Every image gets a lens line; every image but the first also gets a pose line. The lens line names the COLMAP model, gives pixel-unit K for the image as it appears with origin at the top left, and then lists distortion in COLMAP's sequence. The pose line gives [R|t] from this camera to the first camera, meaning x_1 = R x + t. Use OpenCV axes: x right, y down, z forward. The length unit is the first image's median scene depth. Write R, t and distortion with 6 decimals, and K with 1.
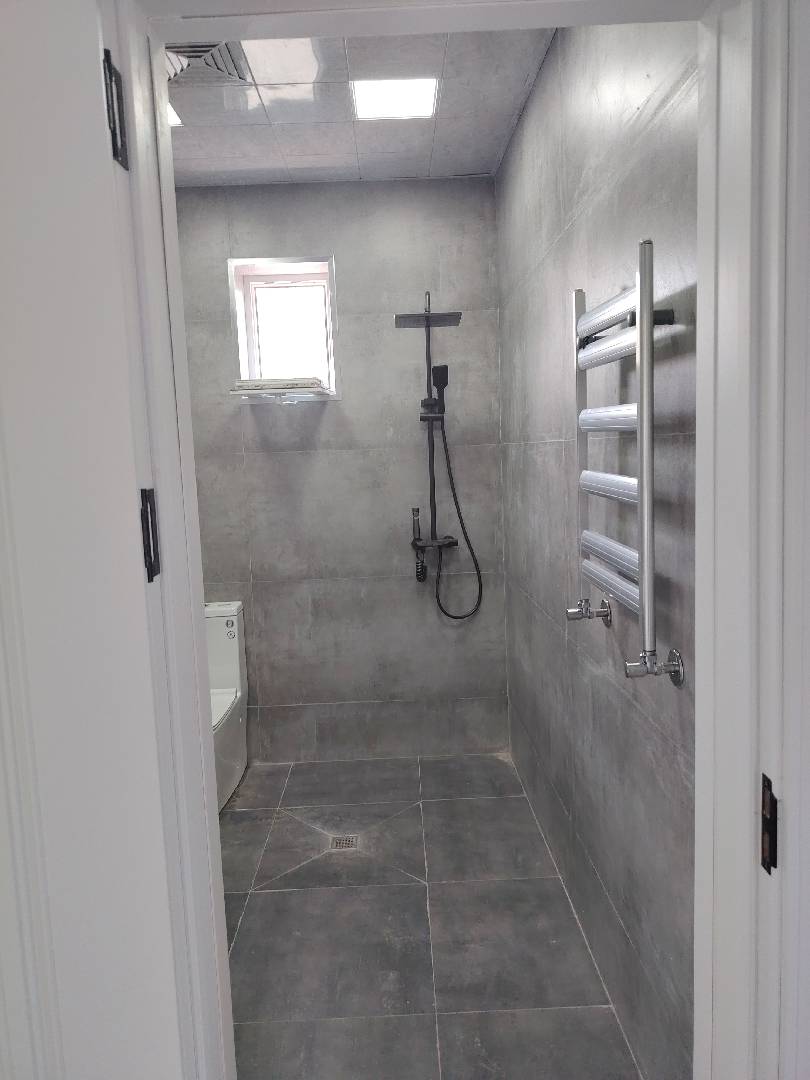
lens RADIAL K [[769.3, 0, 407.6], [0, 769.3, 539.3], [0, 0, 1]] dist [0.022420, -0.022357]
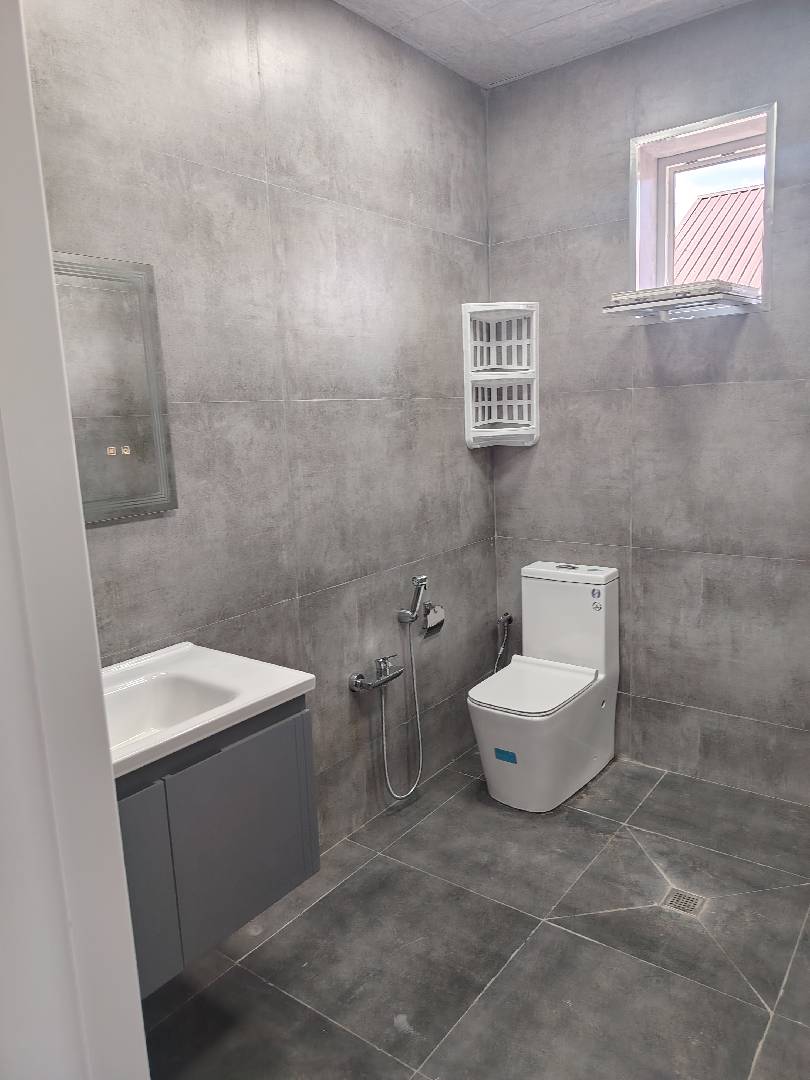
lens RADIAL K [[769.3, 0, 398.1], [0, 769.3, 543.5], [0, 0, 1]] dist [0.022420, -0.022357]
pose [[0.782720, 0.114324, -0.611784, 0.106382], [-0.056083, 0.991941, 0.113611, -0.027863], [0.619842, -0.054615, 0.782824, 0.203416]]
